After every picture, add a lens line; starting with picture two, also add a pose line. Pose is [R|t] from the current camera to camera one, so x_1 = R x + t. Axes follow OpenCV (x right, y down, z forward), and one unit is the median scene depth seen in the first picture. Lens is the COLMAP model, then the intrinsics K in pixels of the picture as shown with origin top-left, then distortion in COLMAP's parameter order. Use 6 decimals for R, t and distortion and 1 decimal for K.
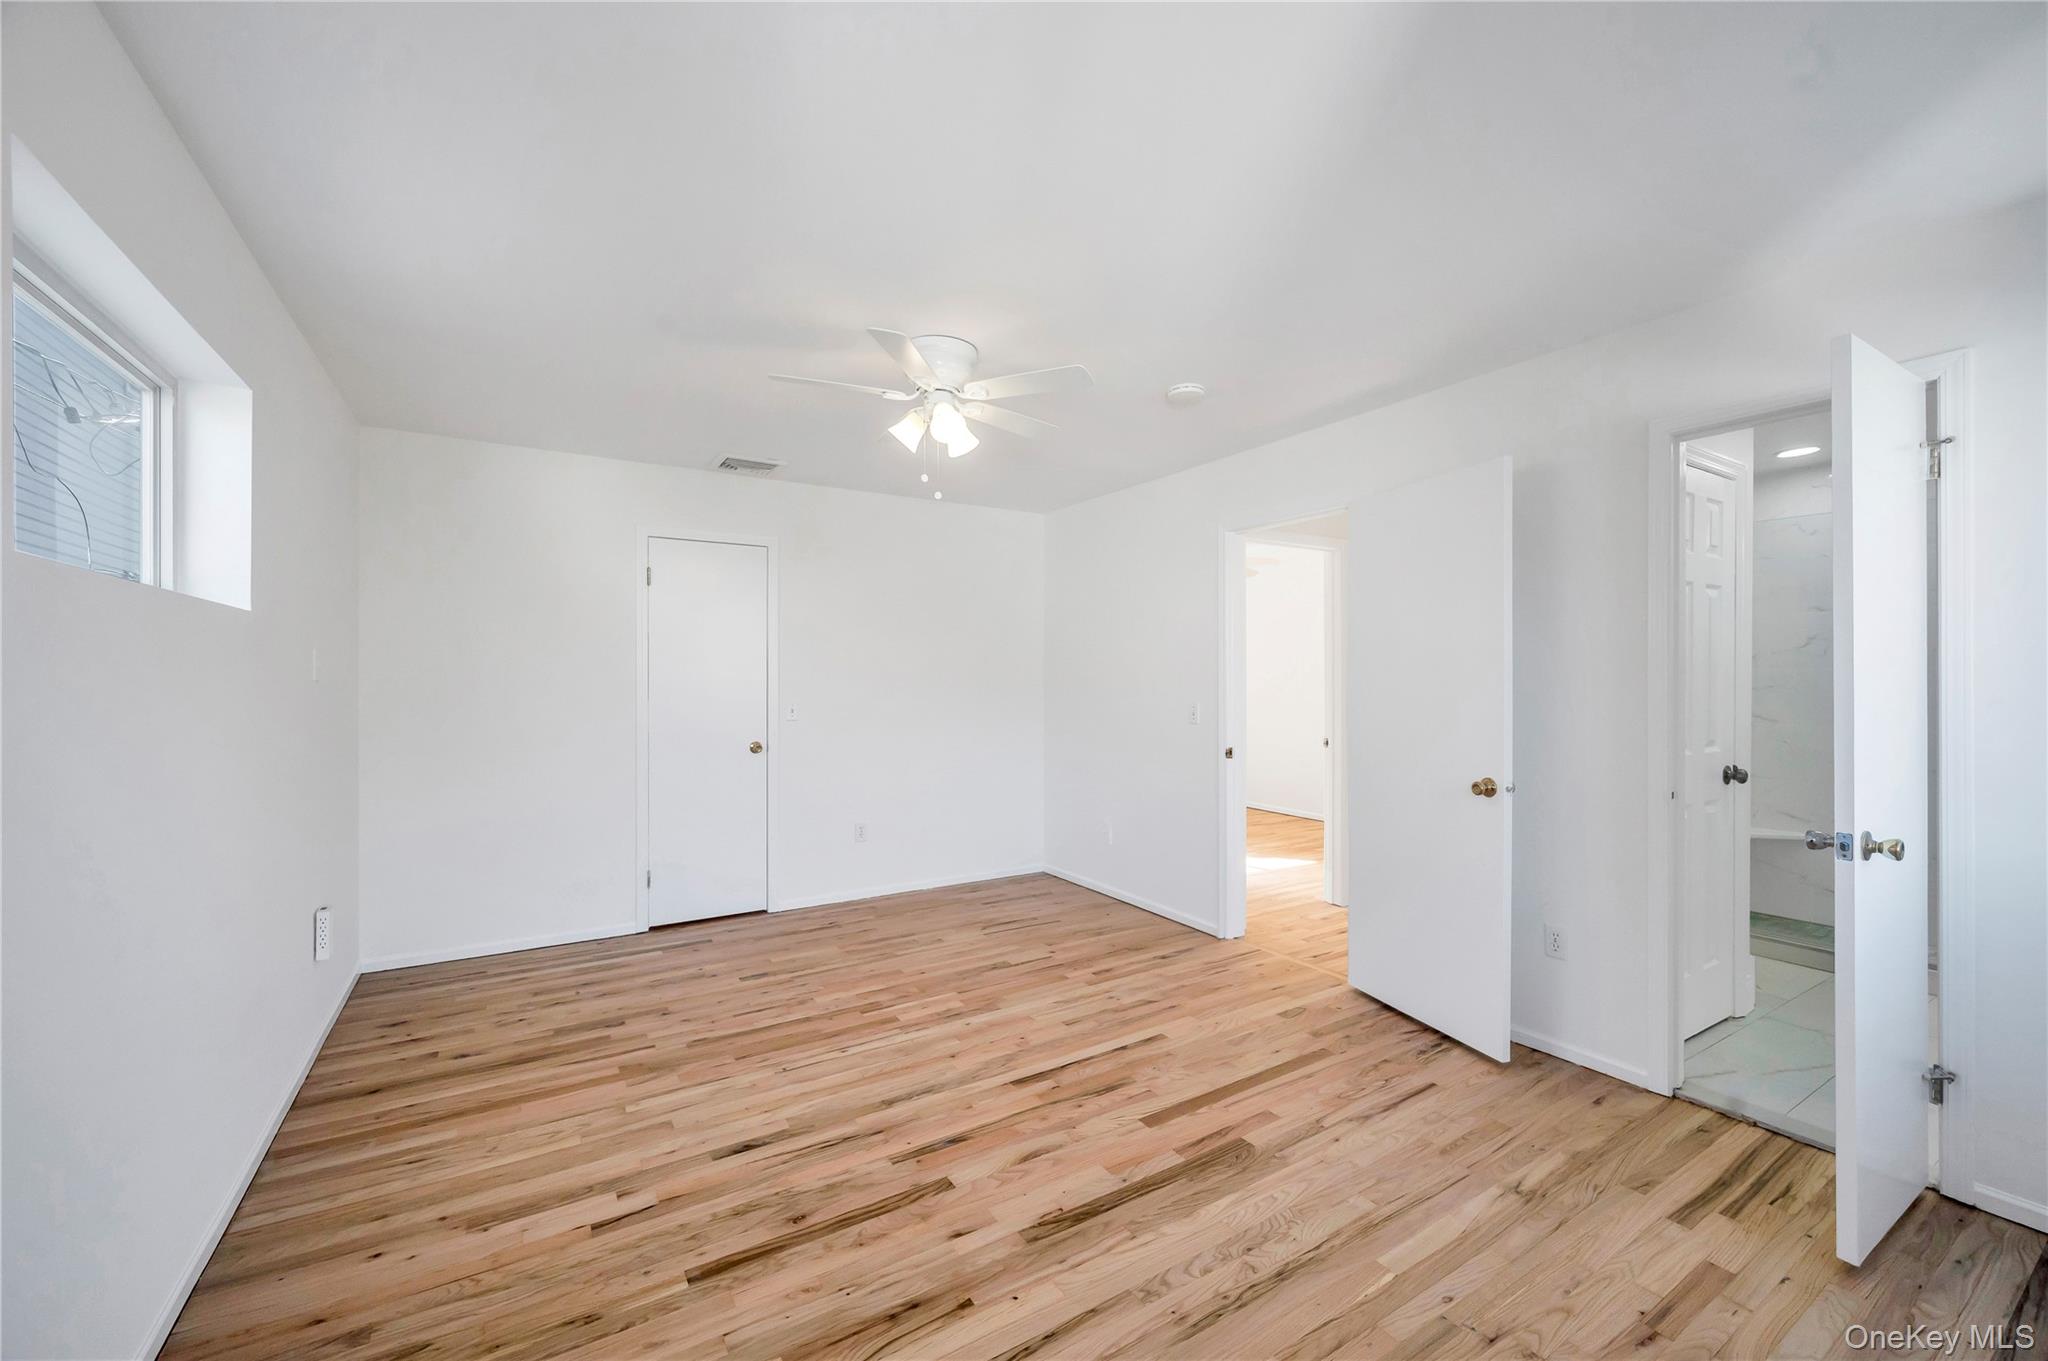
lens RADIAL K [[826.6, 0, 1035.8], [0, 826.6, 670.0], [0, 0, 1]] dist [-0.000791, 0.000169]
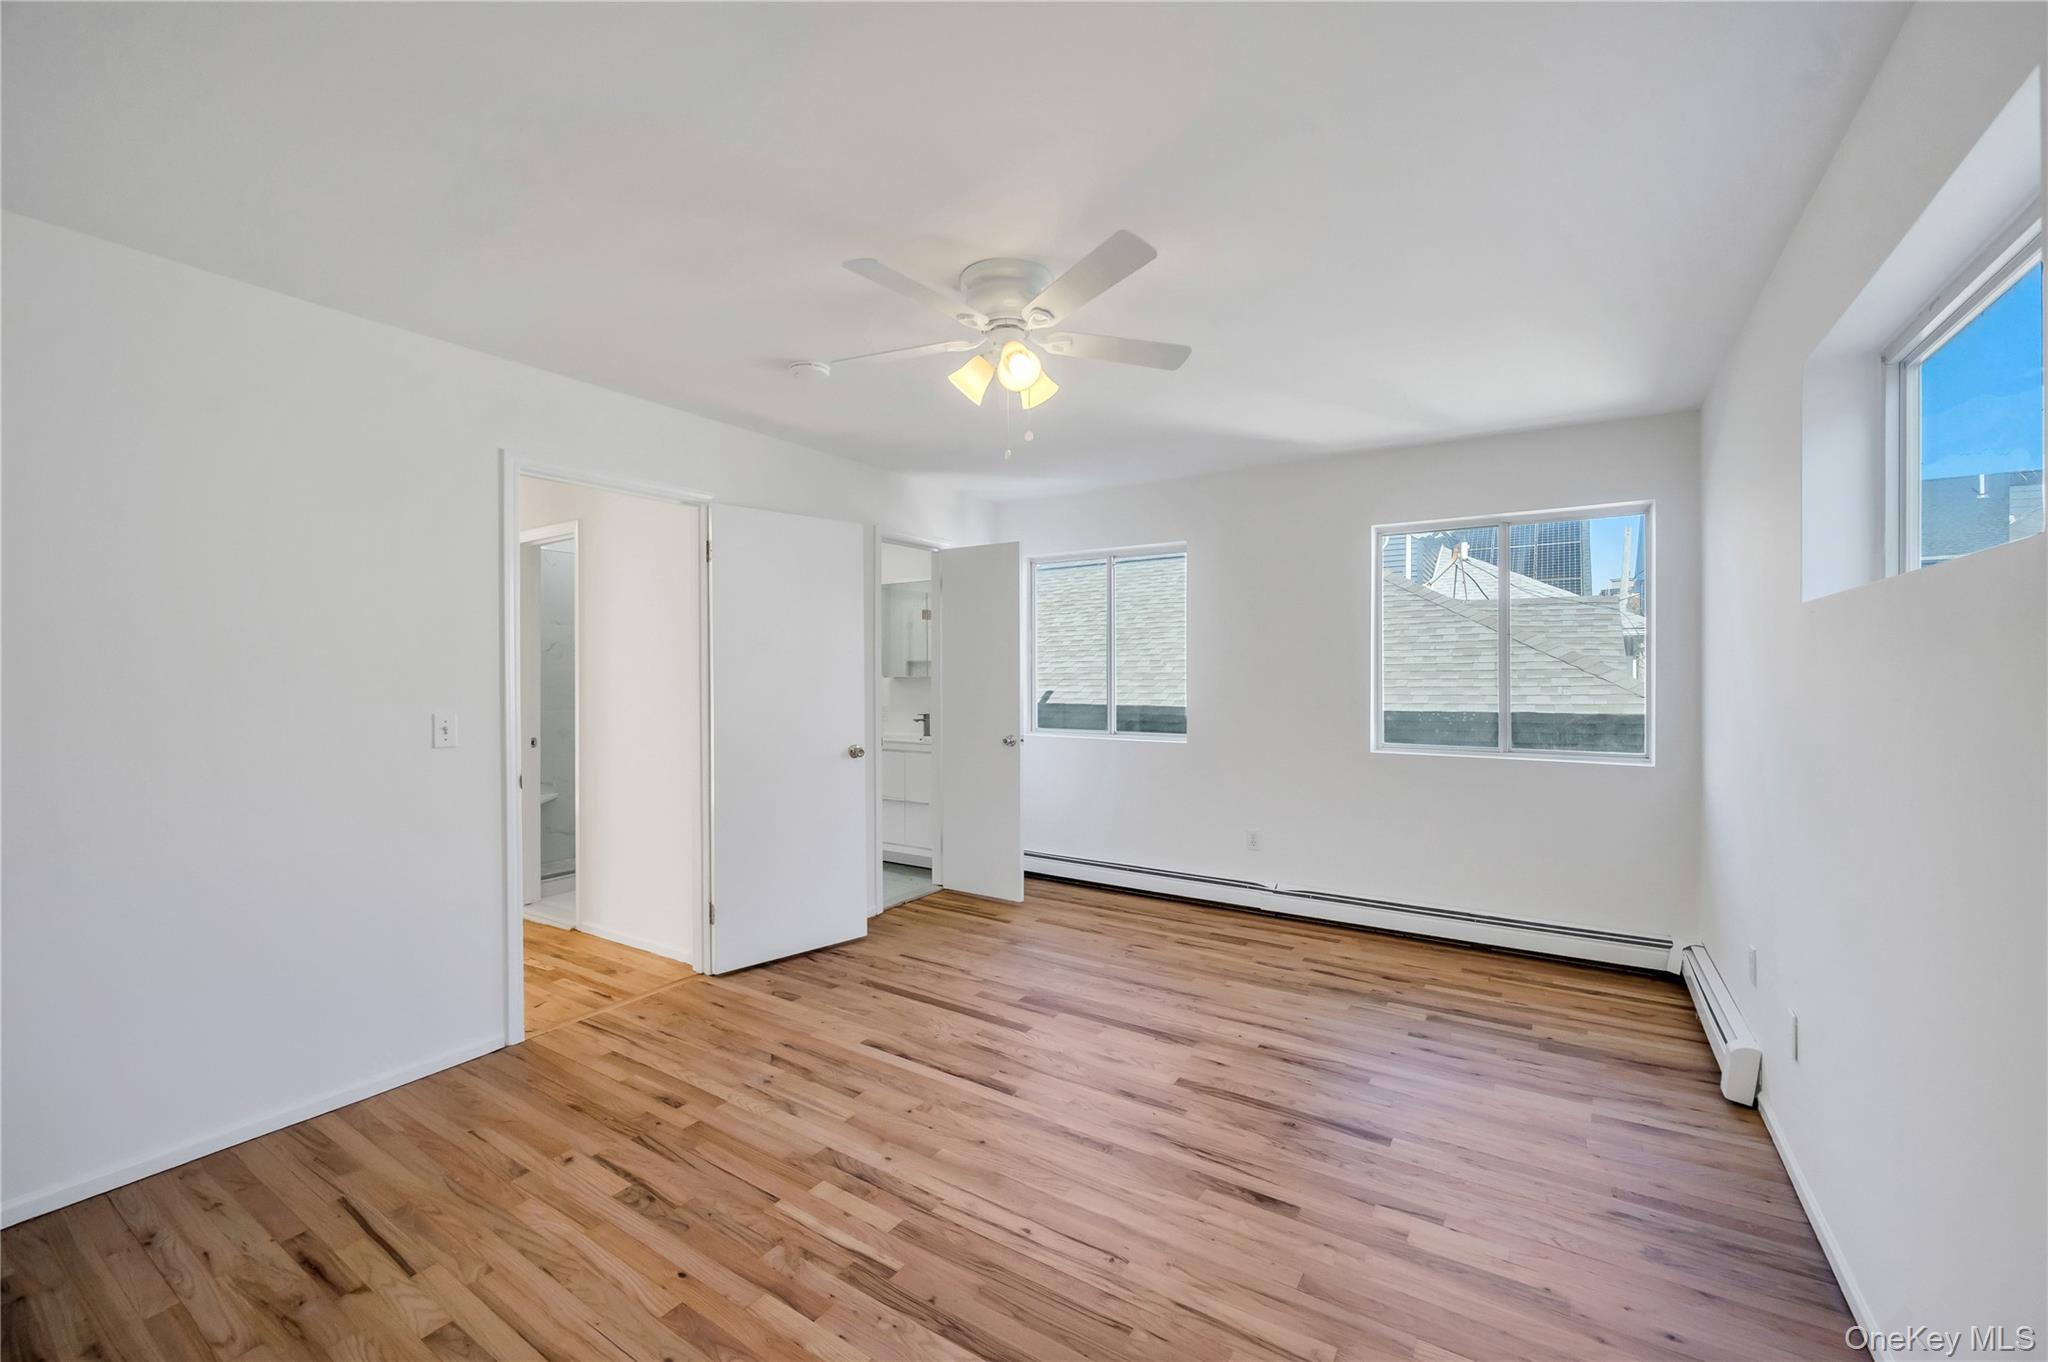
lens RADIAL K [[807.8, 0, 1035.5], [0, 807.8, 688.5], [0, 0, 1]] dist [0.000384, -0.000019]
pose [[-0.422921, -0.013924, 0.906059, -0.911084], [-0.009654, 0.999894, 0.010860, 0.014582], [-0.906115, -0.004154, -0.423011, 1.406923]]
